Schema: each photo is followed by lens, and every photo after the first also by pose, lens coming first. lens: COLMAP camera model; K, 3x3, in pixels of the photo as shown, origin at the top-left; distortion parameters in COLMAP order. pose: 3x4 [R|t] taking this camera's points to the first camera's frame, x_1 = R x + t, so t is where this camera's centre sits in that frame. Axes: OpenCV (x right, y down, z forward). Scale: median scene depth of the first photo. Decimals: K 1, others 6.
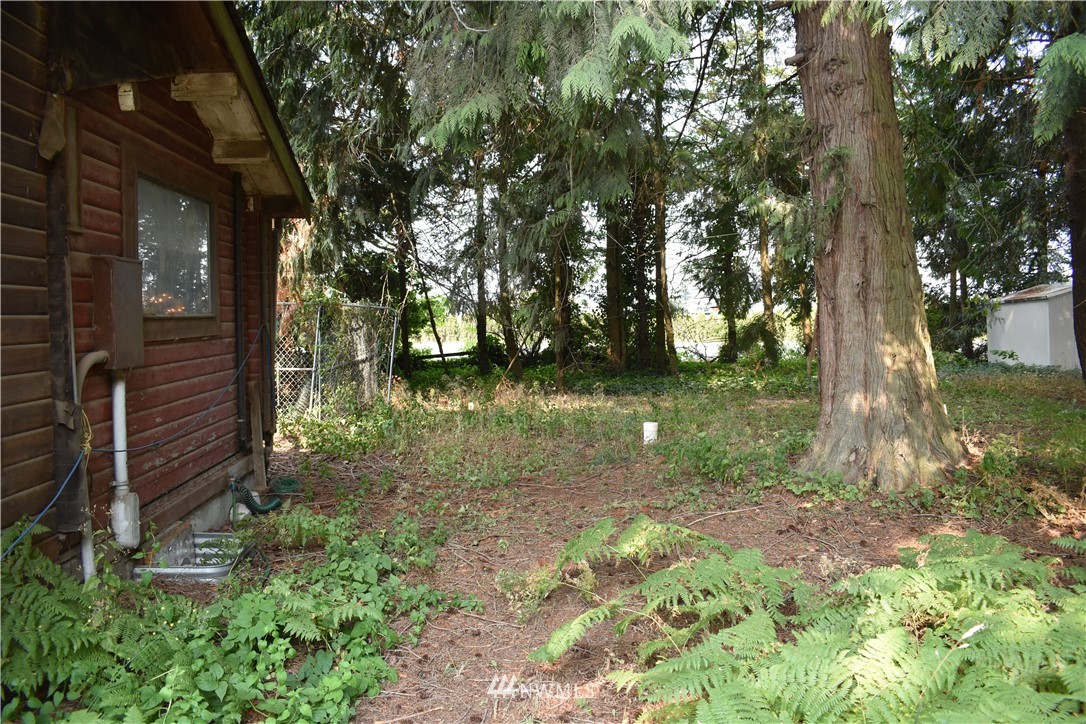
lens RADIAL K [[845.3, 0, 543.0], [0, 845.3, 362.0], [0, 0, 1]] dist [-0.077745, -0.010924]
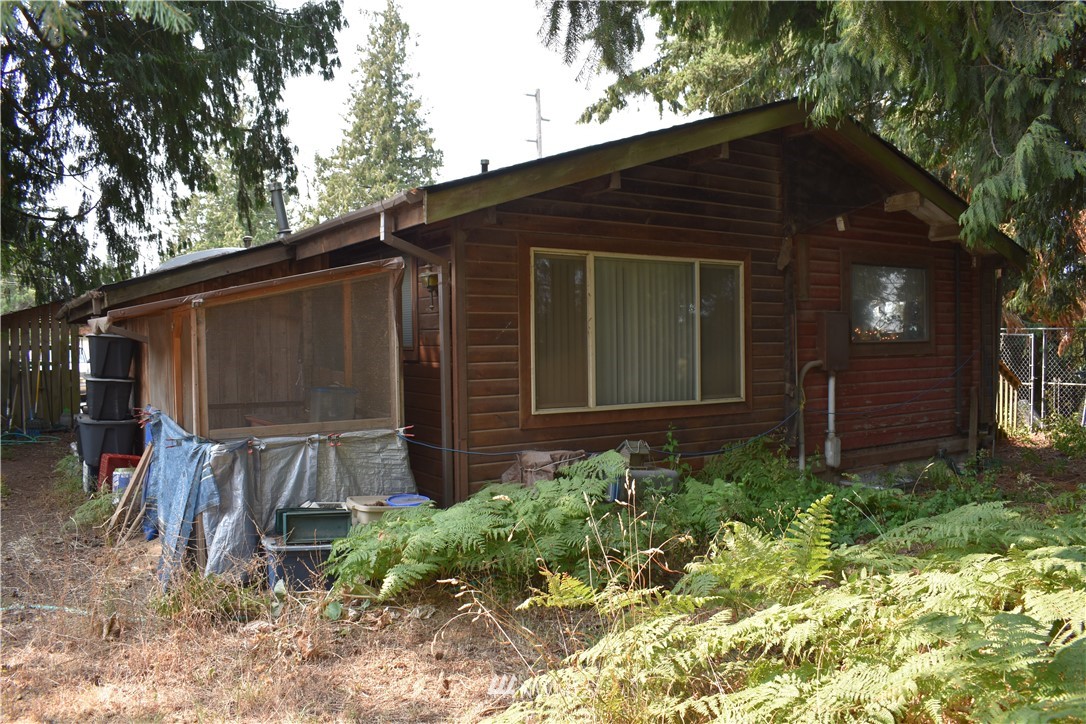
lens RADIAL K [[845.3, 0, 543.0], [0, 845.3, 362.0], [0, 0, 1]] dist [-0.077745, -0.010924]
pose [[0.482357, 0.018477, -0.875780, 0.835005], [-0.038659, 0.999252, -0.000210, 0.015374], [0.875121, 0.033959, 0.482711, -0.493257]]
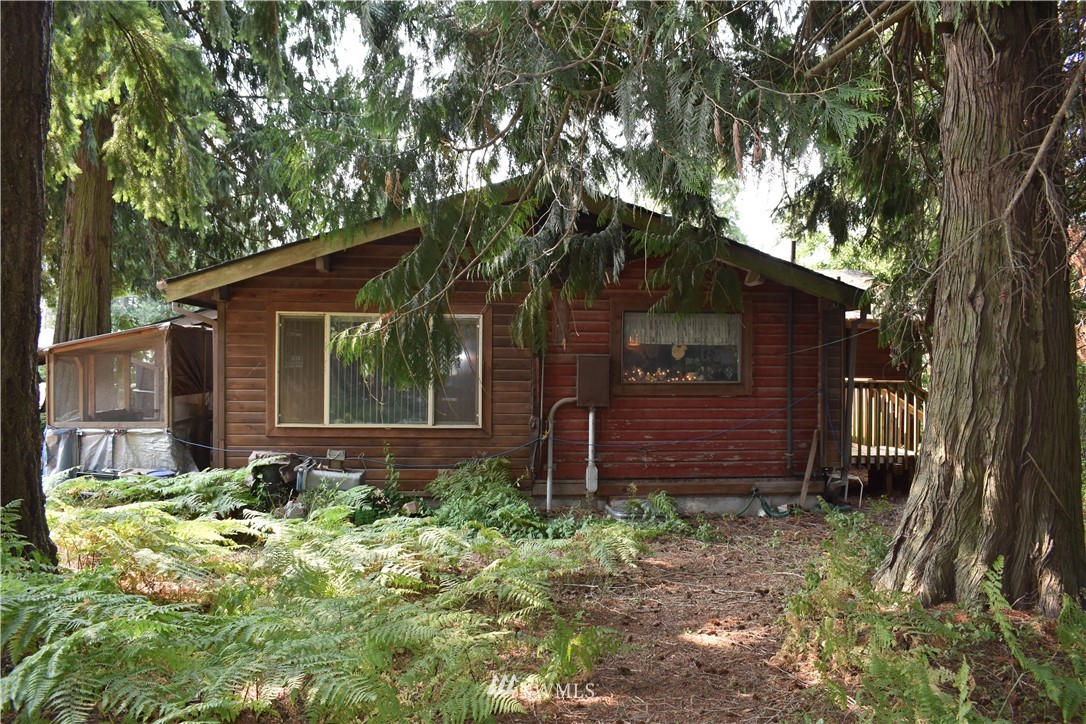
lens RADIAL K [[845.3, 0, 543.0], [0, 845.3, 362.0], [0, 0, 1]] dist [-0.077745, -0.010924]
pose [[0.023685, -0.000921, -0.999719, 1.663694], [-0.063287, 0.997992, -0.002418, -0.092500], [0.997714, 0.063326, 0.023579, 0.813051]]
